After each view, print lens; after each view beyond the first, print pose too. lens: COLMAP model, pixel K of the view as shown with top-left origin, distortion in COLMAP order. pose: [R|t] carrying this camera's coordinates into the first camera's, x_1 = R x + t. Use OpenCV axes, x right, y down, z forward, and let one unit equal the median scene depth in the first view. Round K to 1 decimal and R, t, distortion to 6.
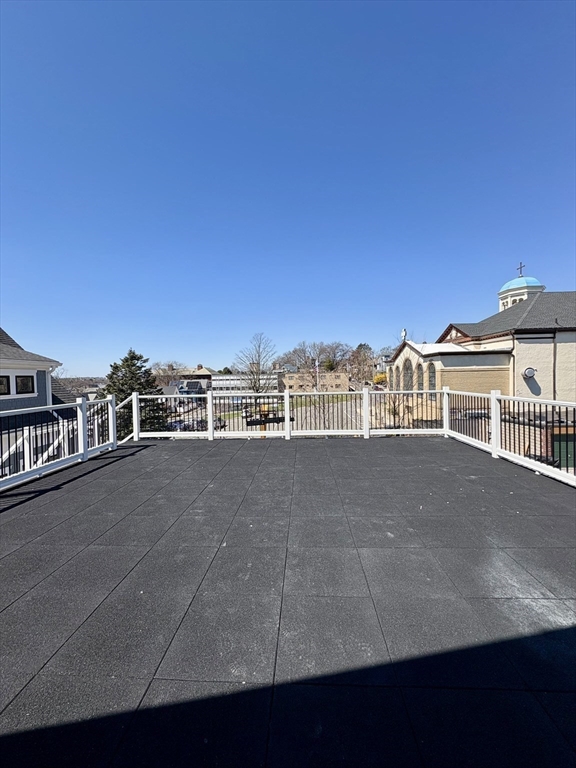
lens RADIAL K [[305.0, 0, 287.5], [0, 305.0, 383.0], [0, 0, 1]] dist [-0.001135, 0.000524]
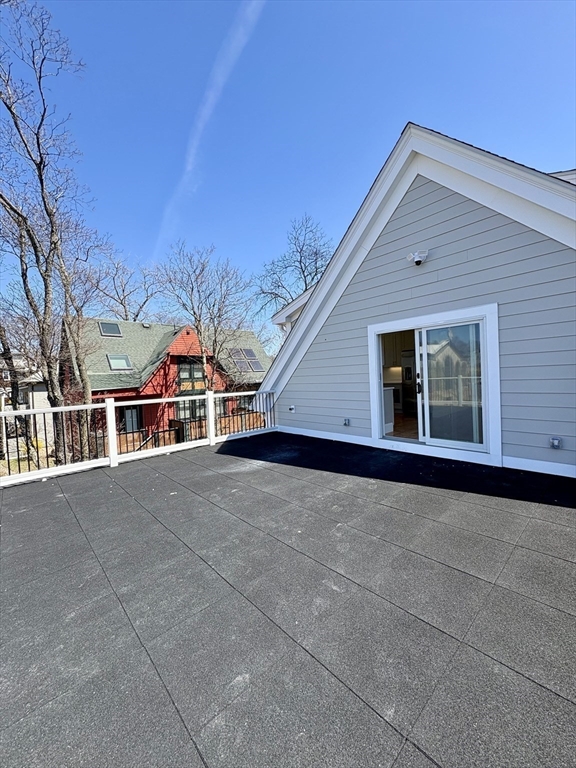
lens RADIAL K [[305.0, 0, 287.5], [0, 305.0, 383.0], [0, 0, 1]] dist [-0.001135, 0.000524]
pose [[-0.708651, 0.035045, 0.704688, -0.774770], [0.074810, 0.996868, 0.025656, 0.001851], [-0.701581, 0.070899, -0.709053, 1.693485]]
